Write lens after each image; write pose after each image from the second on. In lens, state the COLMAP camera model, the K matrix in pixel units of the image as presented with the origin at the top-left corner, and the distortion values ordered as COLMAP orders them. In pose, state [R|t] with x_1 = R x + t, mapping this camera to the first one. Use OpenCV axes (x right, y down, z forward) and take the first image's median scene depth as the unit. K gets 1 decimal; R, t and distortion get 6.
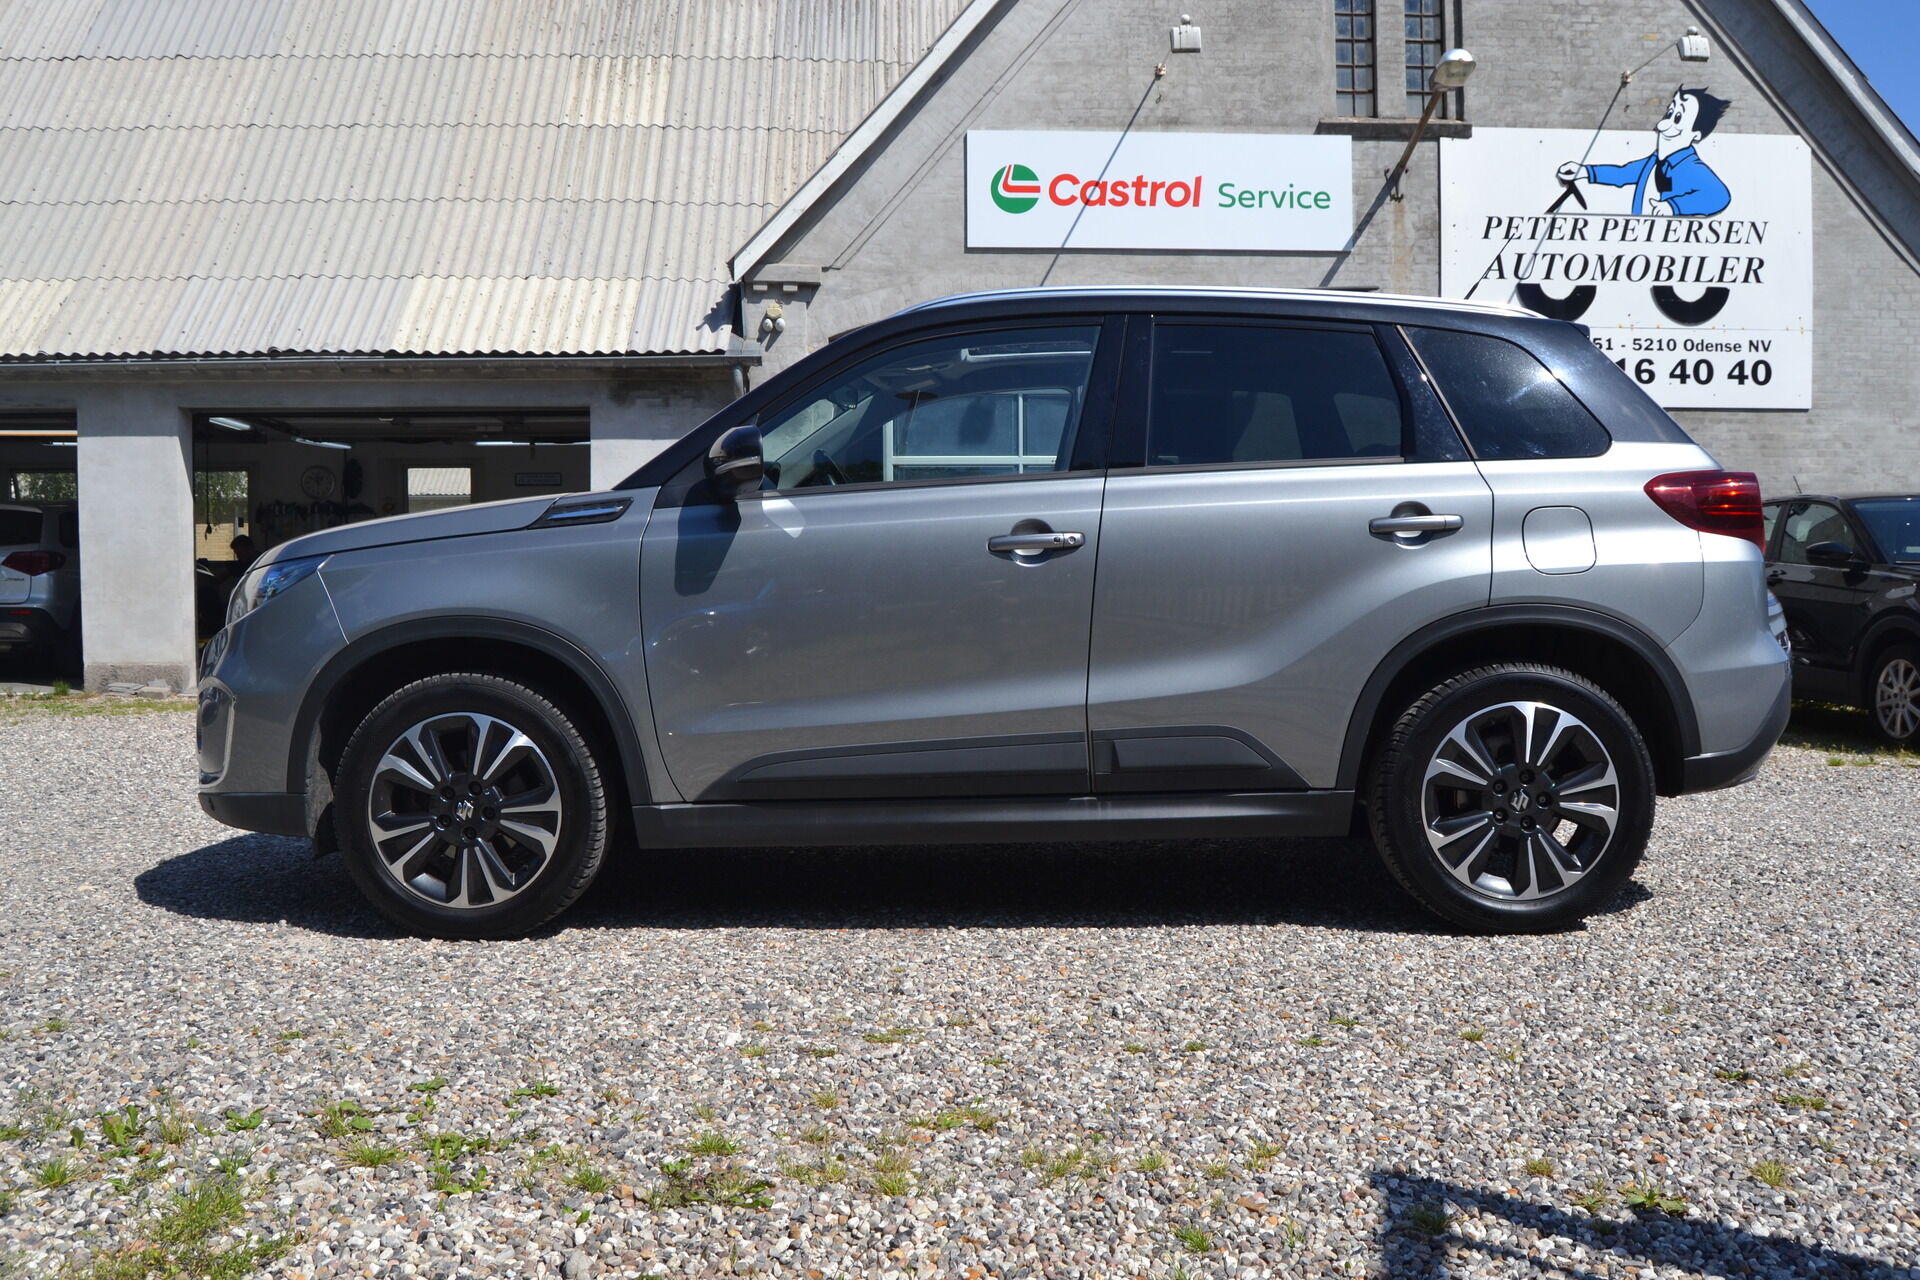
lens RADIAL K [[1682.4, 0, 960.0], [0, 1682.4, 640.0], [0, 0, 1]] dist [-0.050603, 0.008715]
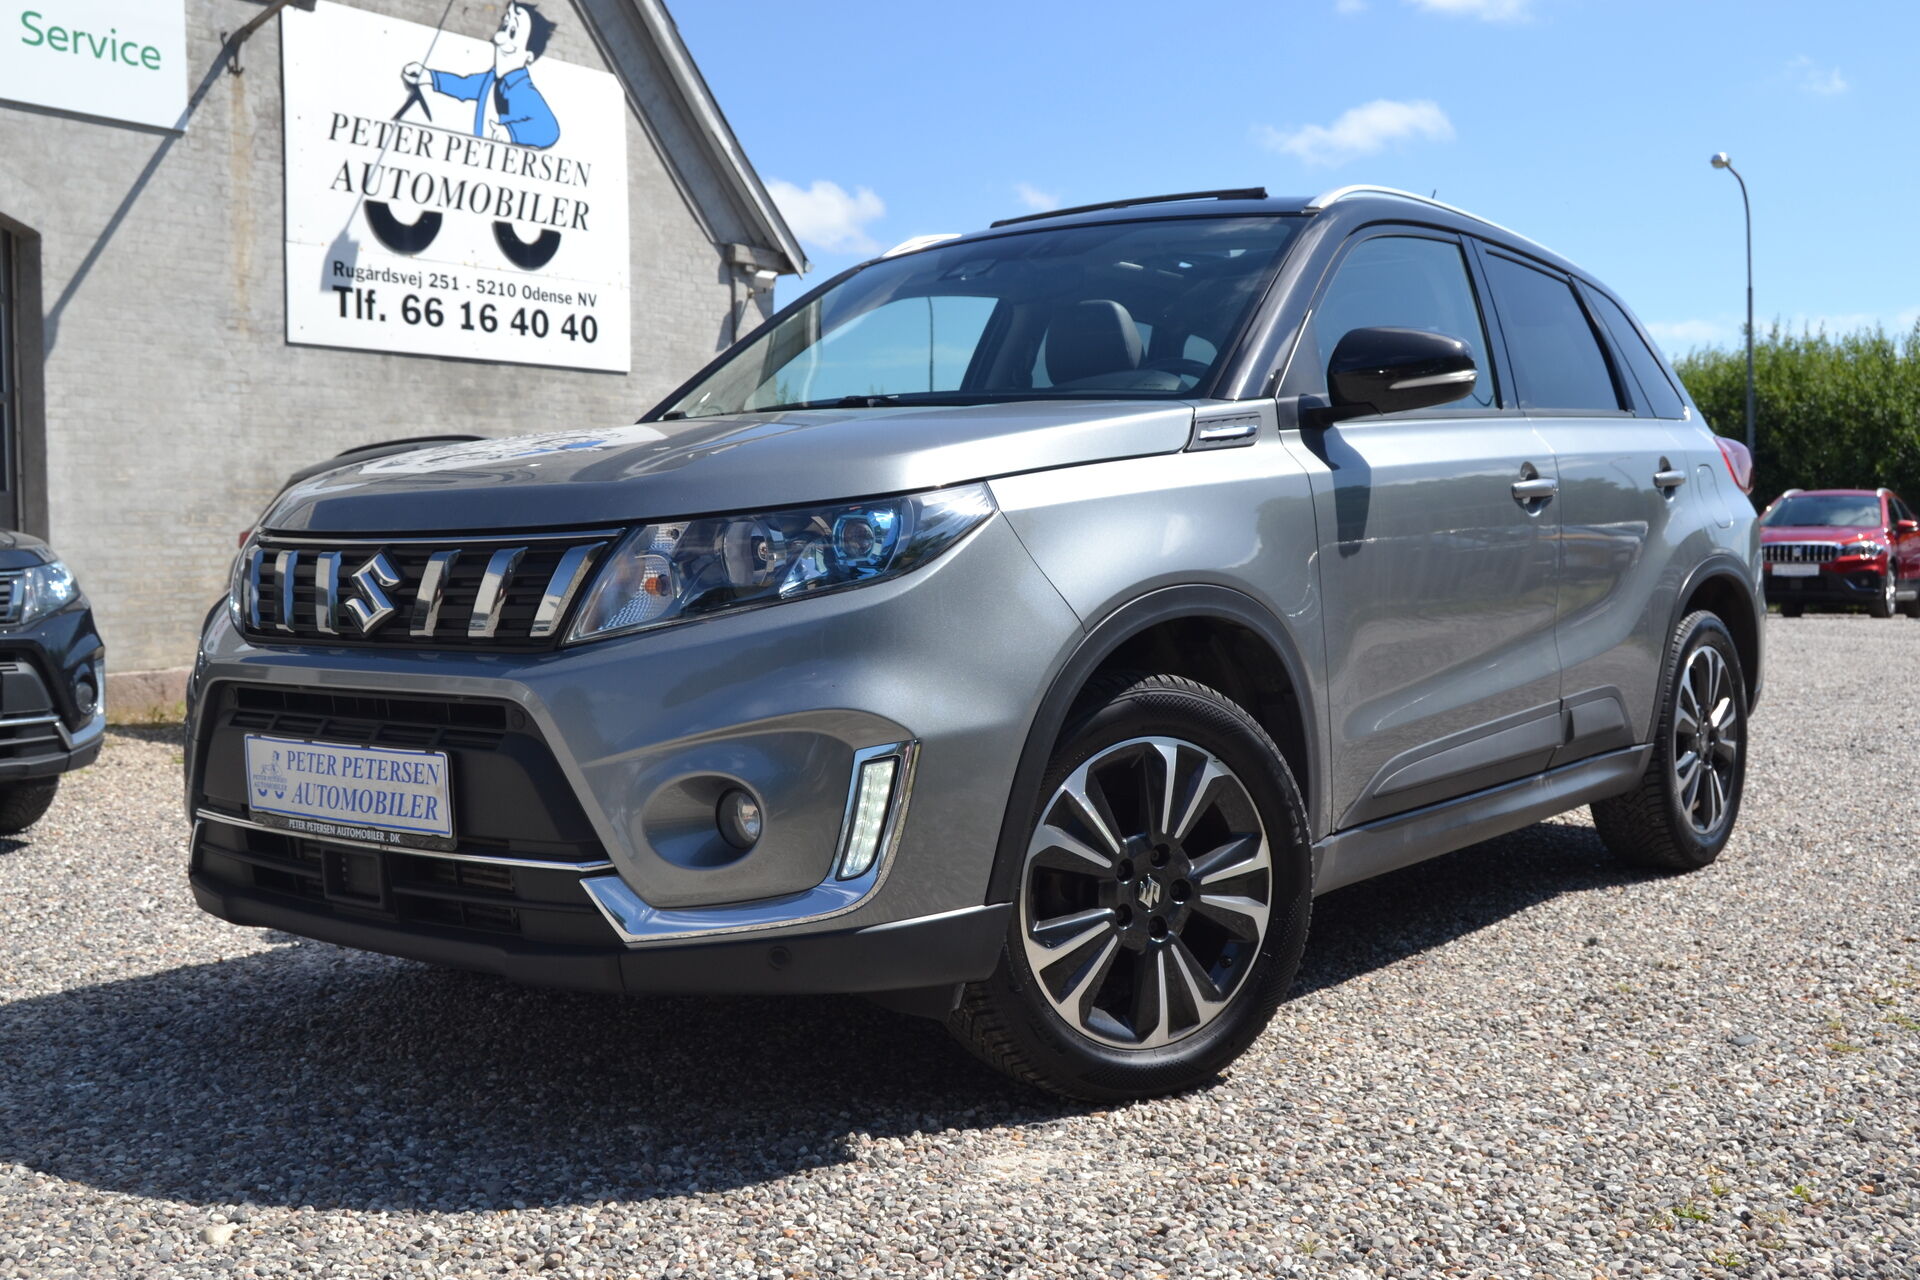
lens RADIAL K [[2018.3, 0, 960.0], [0, 2018.3, 640.0], [0, 0, 1]] dist [-0.053475, 0.011753]
pose [[0.612762, -0.042871, 0.789104, -0.273216], [0.044152, 0.998825, 0.019979, -0.003977], [-0.789033, 0.022598, 0.613935, 0.168506]]
